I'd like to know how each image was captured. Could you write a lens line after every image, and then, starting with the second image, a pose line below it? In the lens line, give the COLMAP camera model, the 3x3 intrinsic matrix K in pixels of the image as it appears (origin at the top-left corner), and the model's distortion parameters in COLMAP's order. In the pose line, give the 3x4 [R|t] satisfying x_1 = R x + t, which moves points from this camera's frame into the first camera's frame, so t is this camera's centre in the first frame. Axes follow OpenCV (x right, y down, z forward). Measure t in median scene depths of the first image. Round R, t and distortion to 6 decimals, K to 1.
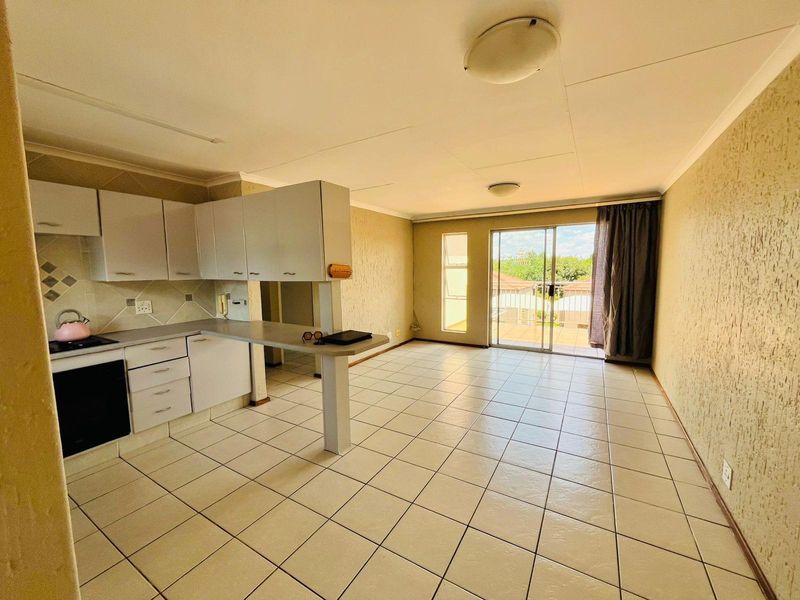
lens RADIAL K [[324.8, 0, 399.7], [0, 324.8, 299.5], [0, 0, 1]] dist [-0.000922, -0.000225]
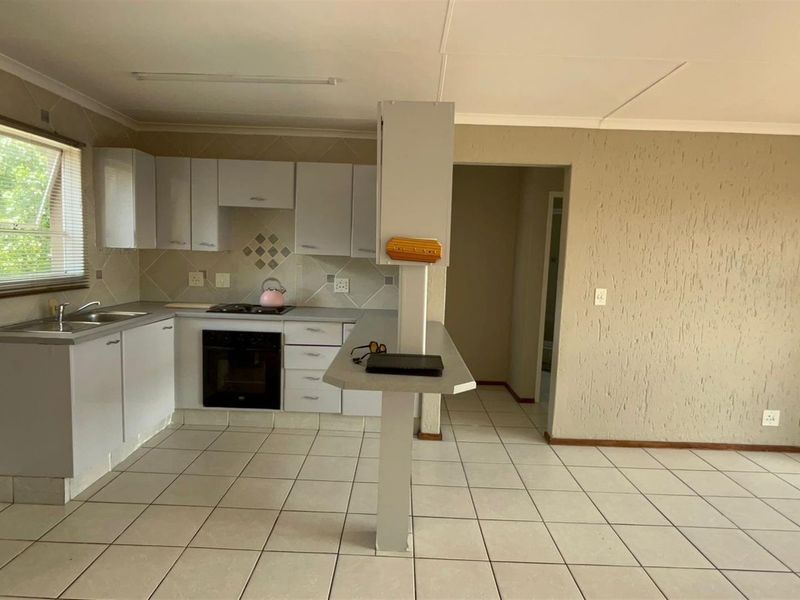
lens RADIAL K [[478.5, 0, 397.4], [0, 478.5, 299.4], [0, 0, 1]] dist [-0.000130, -0.000340]
pose [[0.503045, 0.117828, -0.856190, 0.534710], [-0.126122, 0.990066, 0.062151, -0.047796], [0.855008, 0.076720, 0.512909, 0.527318]]
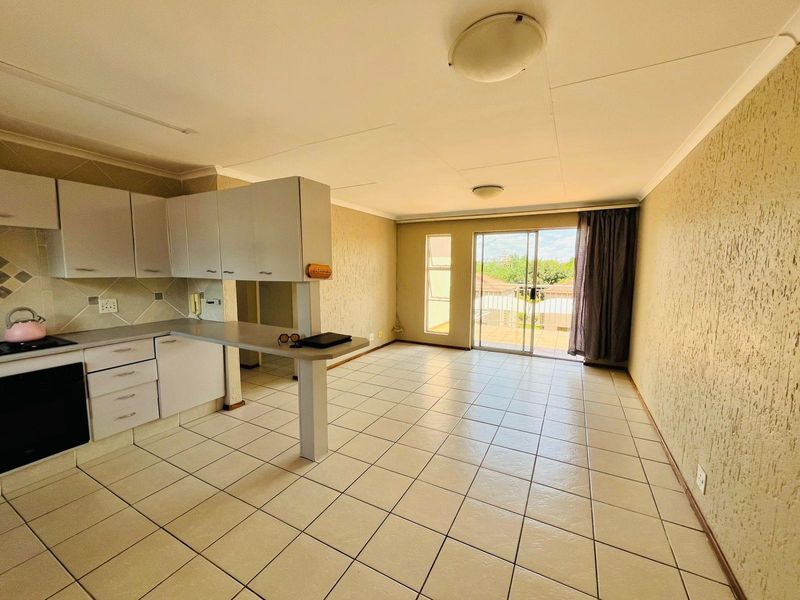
lens RADIAL K [[324.8, 0, 399.7], [0, 324.8, 299.5], [0, 0, 1]] dist [-0.000922, -0.000225]
pose [[0.998715, 0.013232, 0.048917, 0.009024], [-0.013183, 0.999912, -0.001310, -0.005406], [-0.048930, 0.000663, 0.998802, 0.024959]]
